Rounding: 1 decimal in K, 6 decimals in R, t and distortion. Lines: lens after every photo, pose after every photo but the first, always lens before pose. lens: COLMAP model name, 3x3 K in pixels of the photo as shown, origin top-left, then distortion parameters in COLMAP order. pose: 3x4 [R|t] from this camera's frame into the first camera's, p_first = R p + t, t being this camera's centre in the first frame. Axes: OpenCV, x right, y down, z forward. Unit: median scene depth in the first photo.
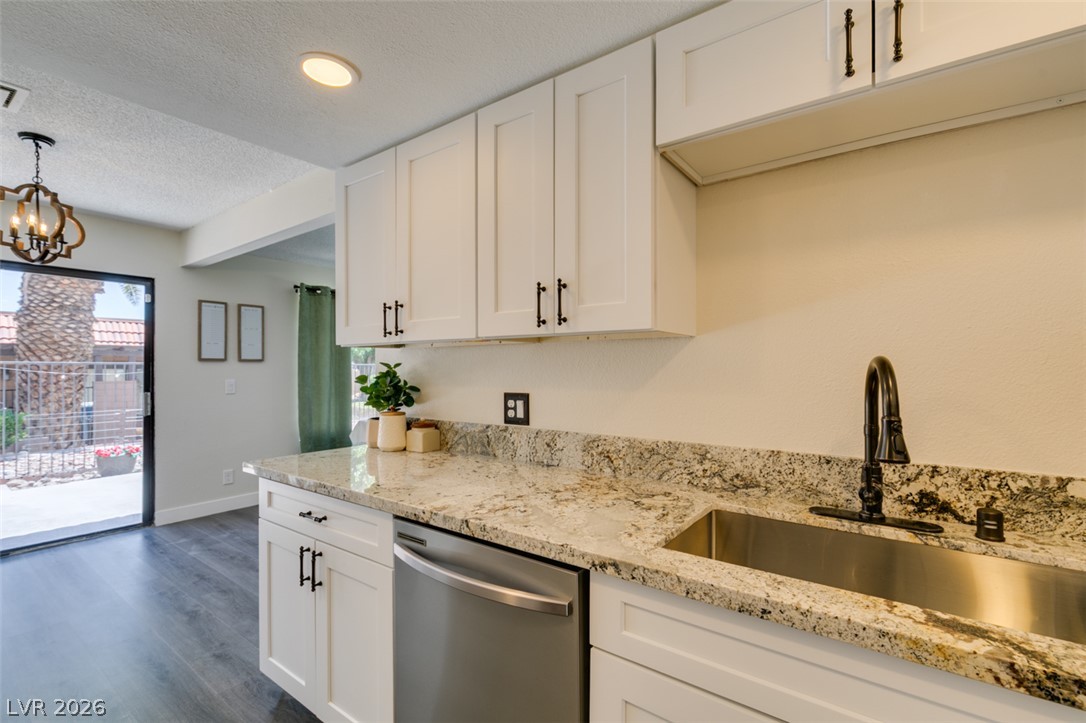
lens RADIAL K [[484.9, 0, 540.0], [0, 484.9, 364.7], [0, 0, 1]] dist [-0.001596, -0.000311]
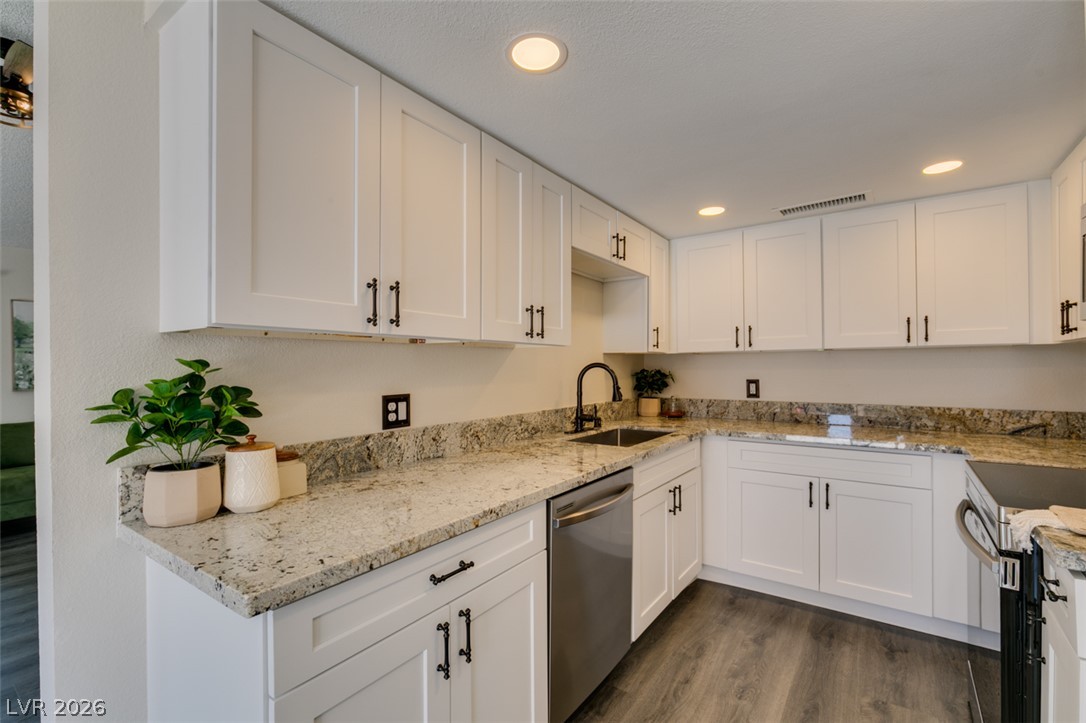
lens RADIAL K [[483.4, 0, 541.0], [0, 483.4, 363.0], [0, 0, 1]] dist [-0.002576, -0.000835]
pose [[-0.023823, 0.009777, 0.999668, -0.541466], [-0.000296, 0.999952, -0.009787, 0.002876], [-0.999716, -0.000529, -0.023819, 0.398783]]
